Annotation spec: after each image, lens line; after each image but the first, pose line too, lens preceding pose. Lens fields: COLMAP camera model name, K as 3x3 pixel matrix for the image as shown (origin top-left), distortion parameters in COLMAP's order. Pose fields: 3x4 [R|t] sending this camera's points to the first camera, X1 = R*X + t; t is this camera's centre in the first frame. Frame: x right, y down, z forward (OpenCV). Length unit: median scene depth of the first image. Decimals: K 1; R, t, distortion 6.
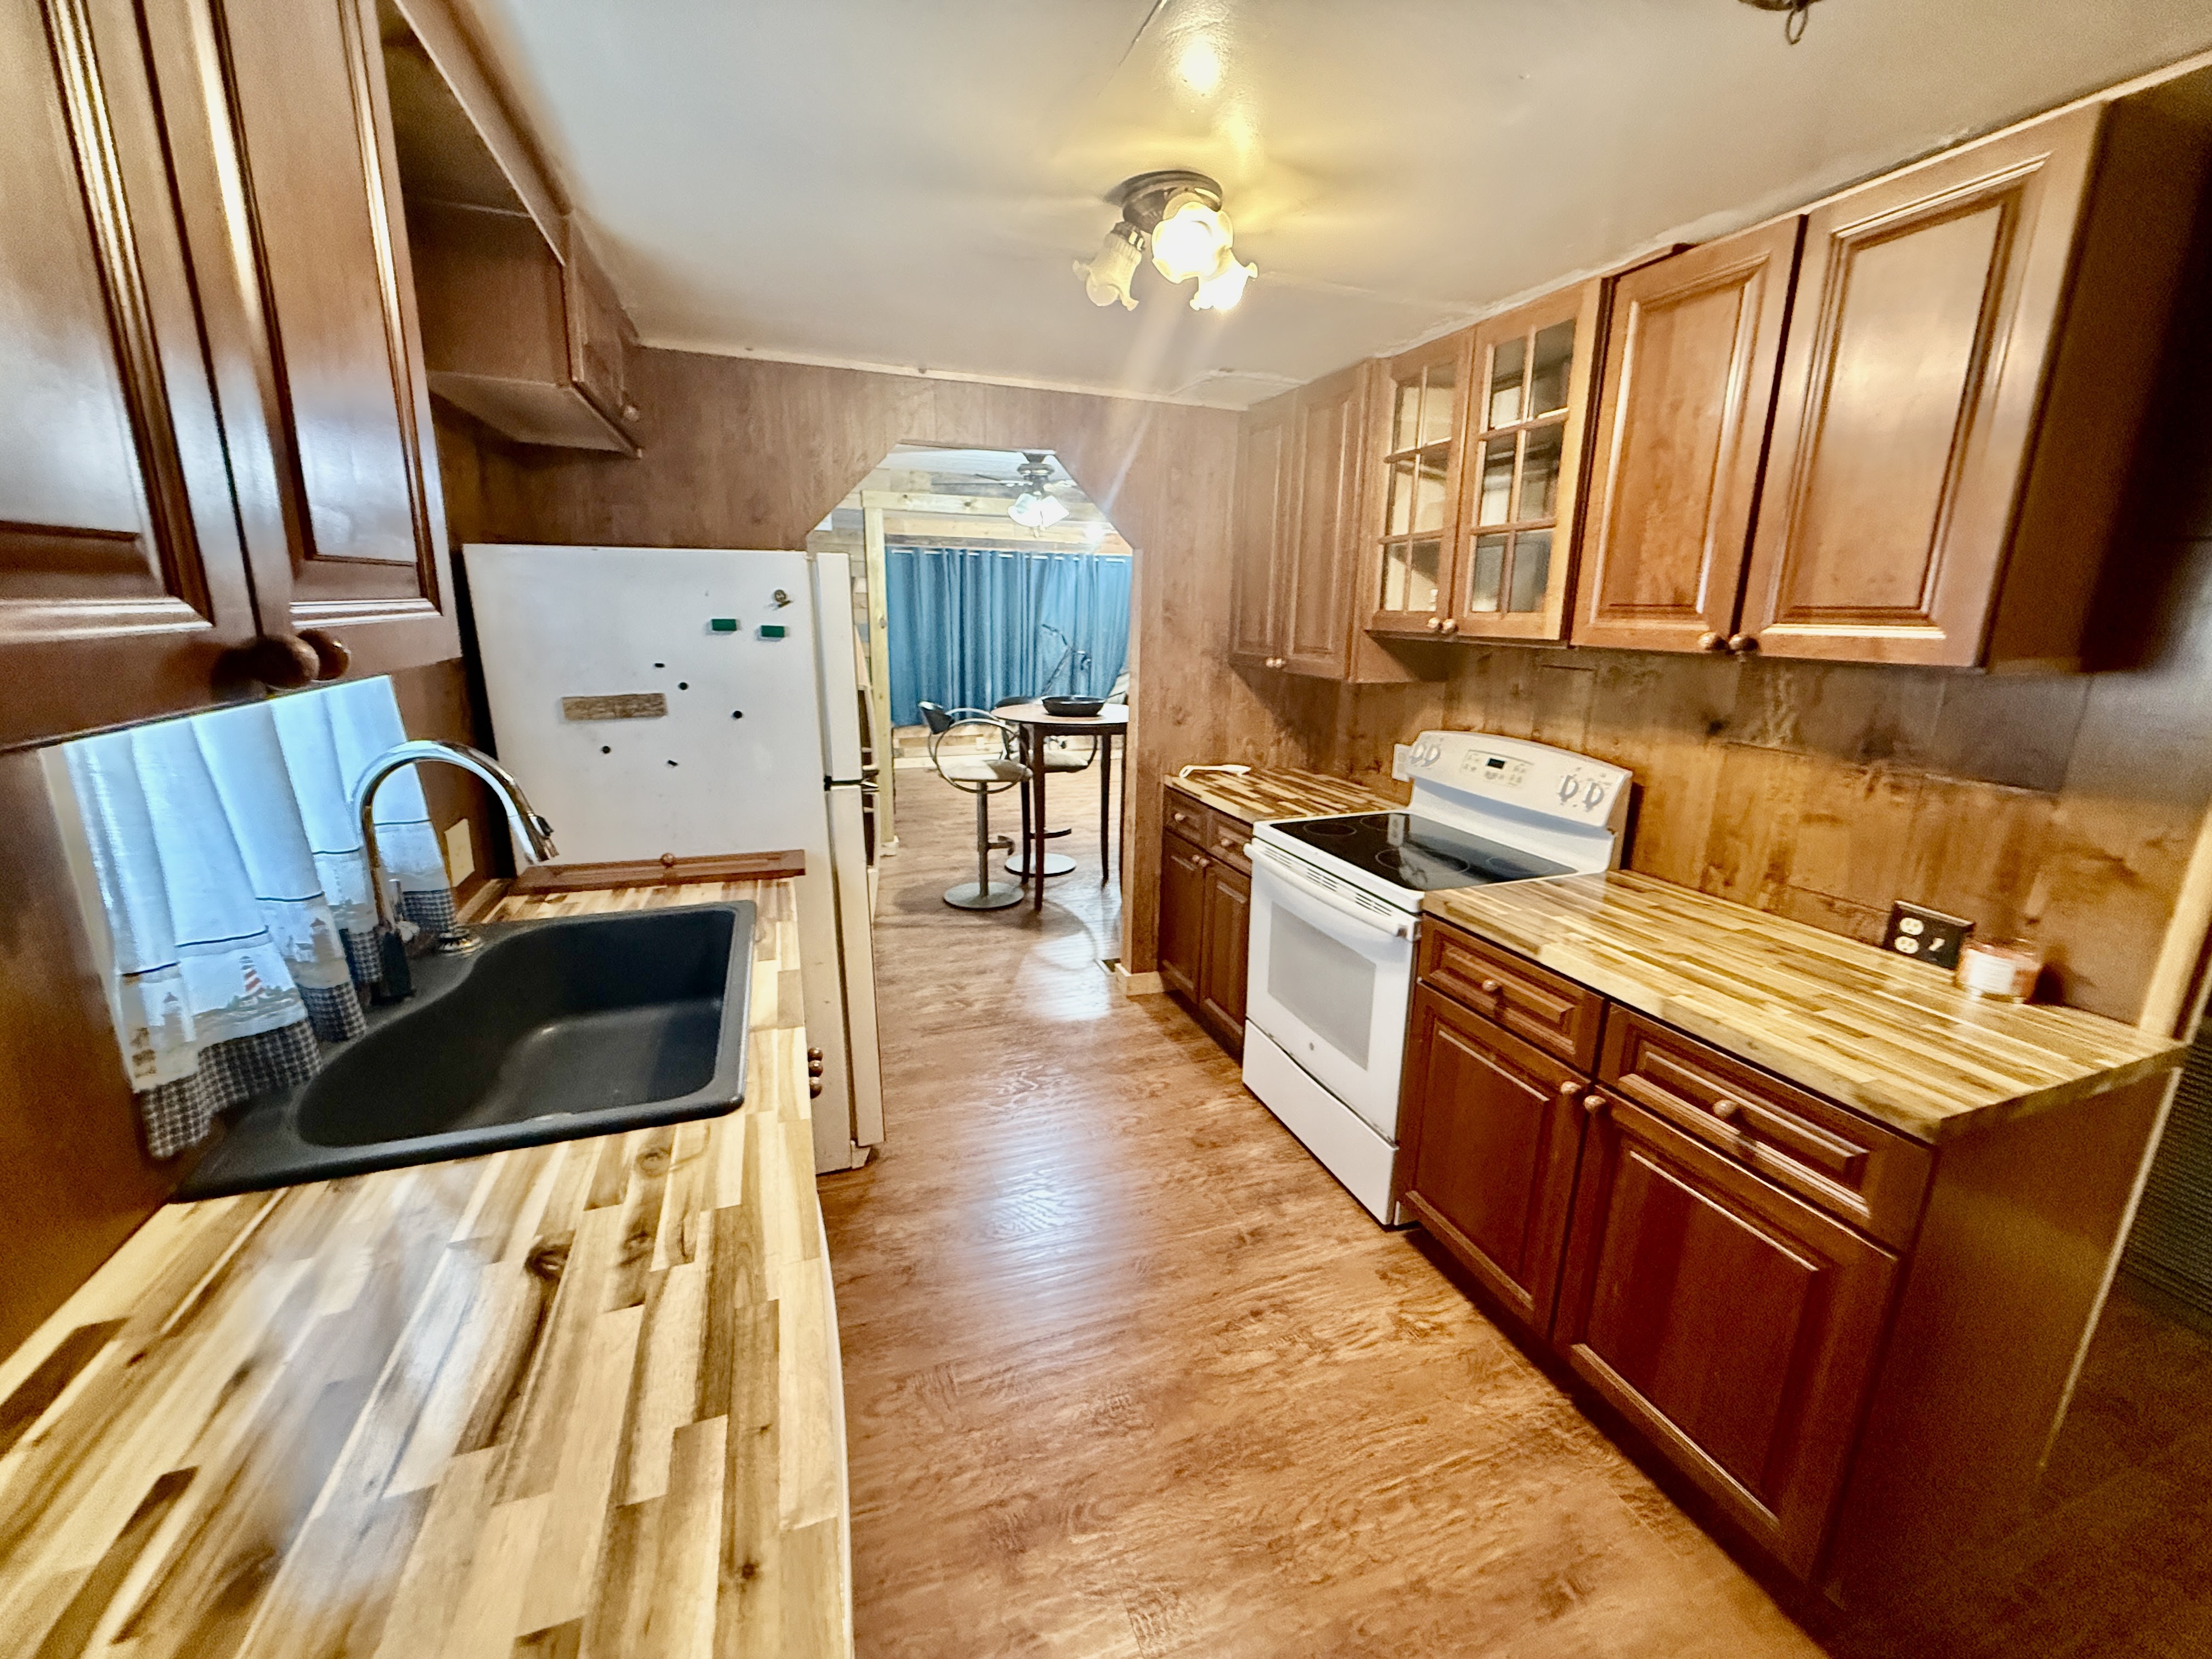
lens RADIAL K [[884.4, 0, 1119.4], [0, 884.4, 830.7], [0, 0, 1]] dist [0.000599, 0.000022]
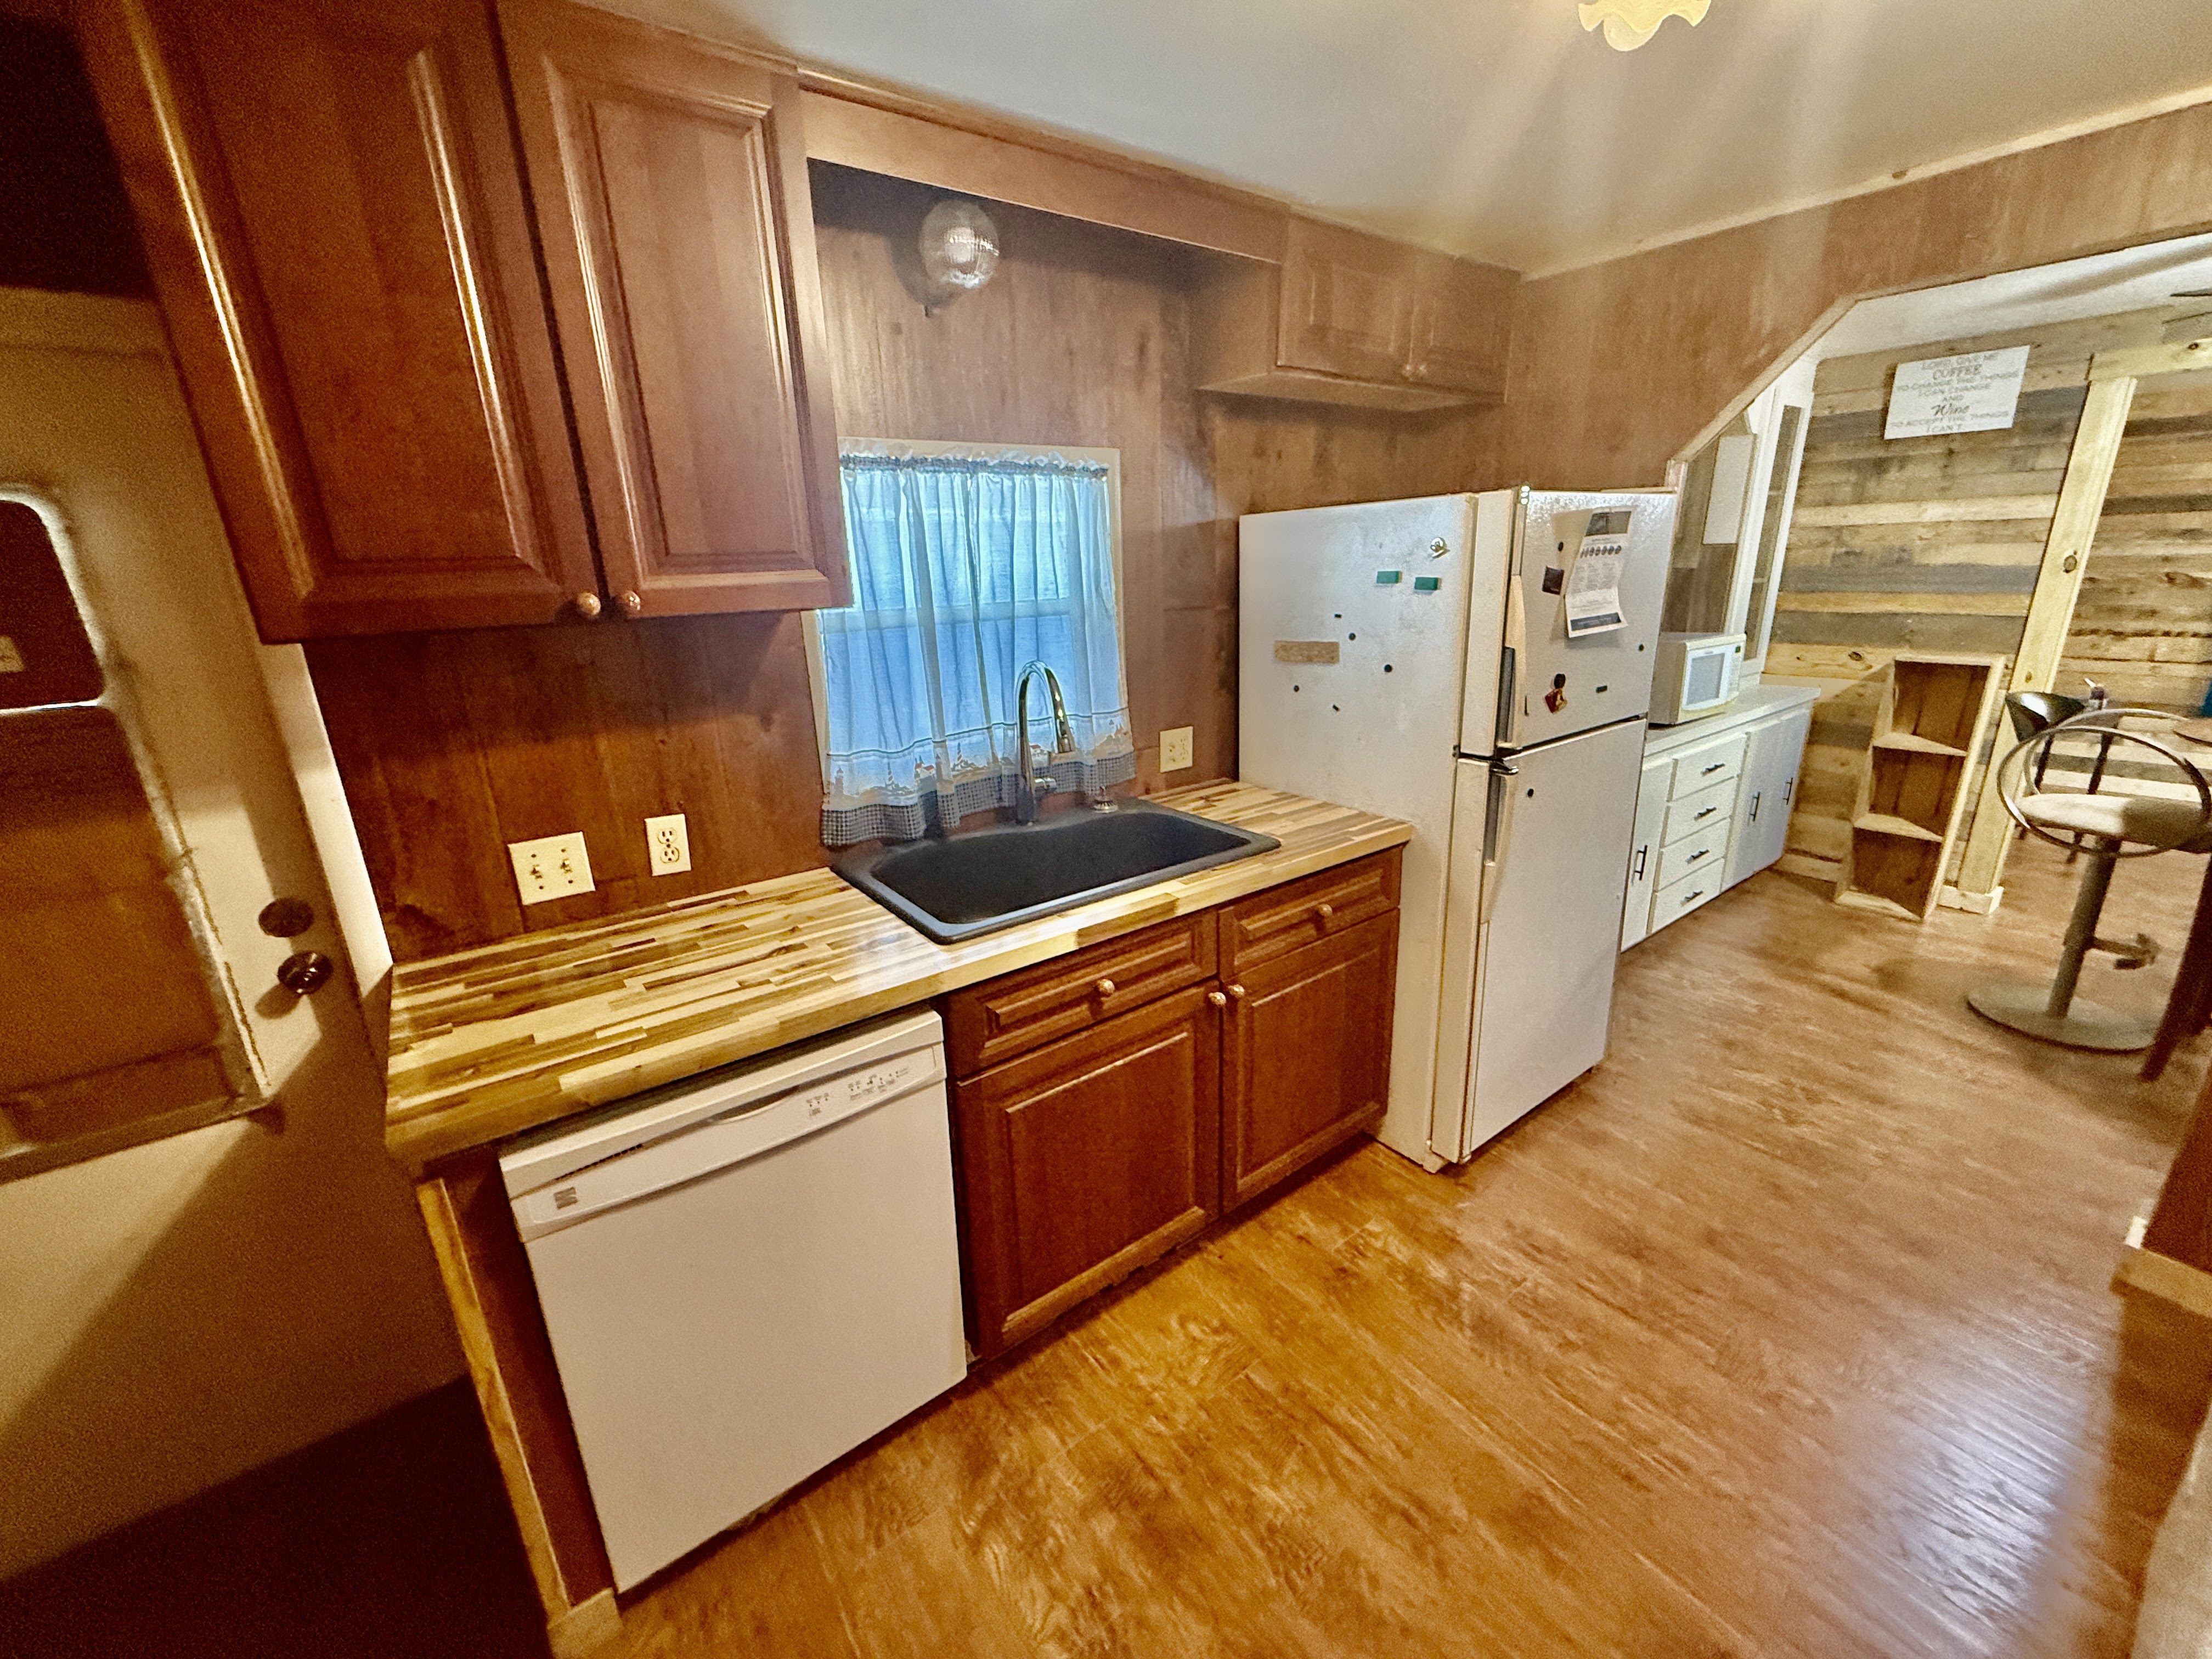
lens RADIAL K [[884.4, 0, 1117.4], [0, 884.4, 826.3], [0, 0, 1]] dist [0.000599, 0.000022]
pose [[0.282843, 0.248137, -0.926514, 0.456106], [-0.201453, 0.959780, 0.195547, -0.095143], [0.937772, 0.131340, 0.321455, 0.423000]]
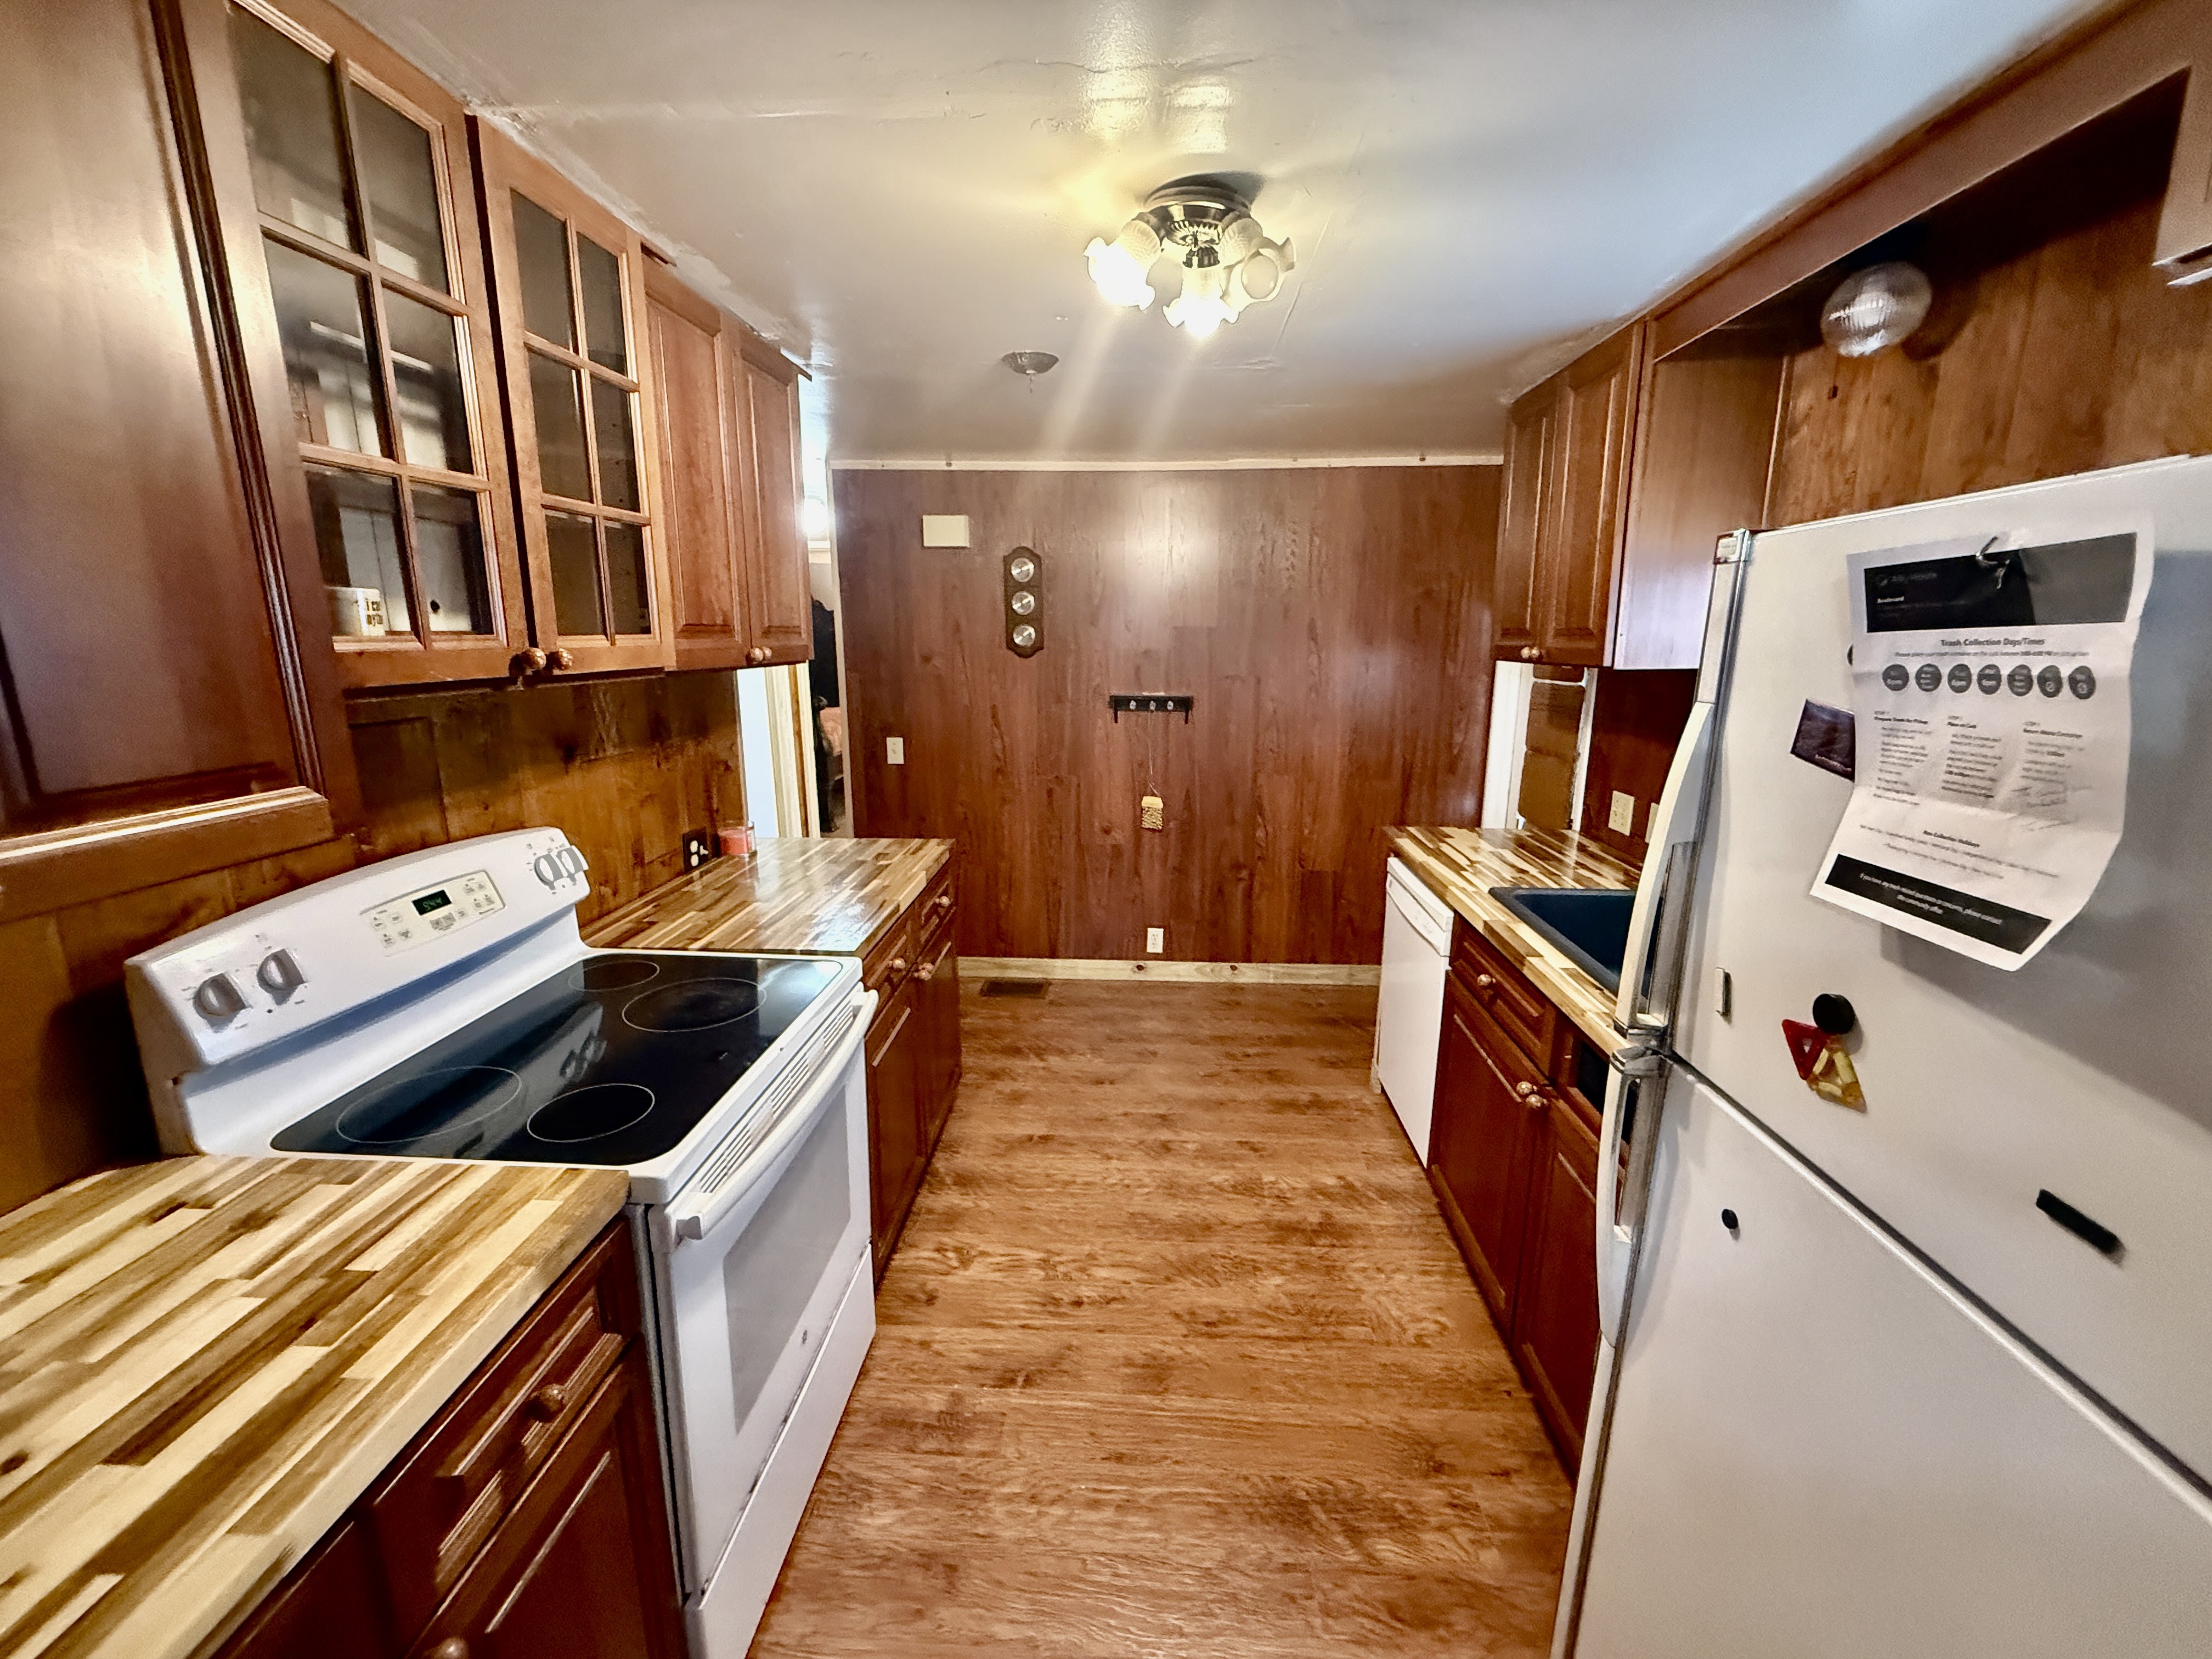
lens RADIAL K [[884.4, 0, 1106.2], [0, 884.4, 828.9], [0, 0, 1]] dist [0.000599, 0.000022]
pose [[-0.913256, -0.110790, 0.392031, -0.219701], [0.079369, 0.895482, 0.437964, -0.404769], [-0.399579, 0.431088, -0.809011, 1.552935]]
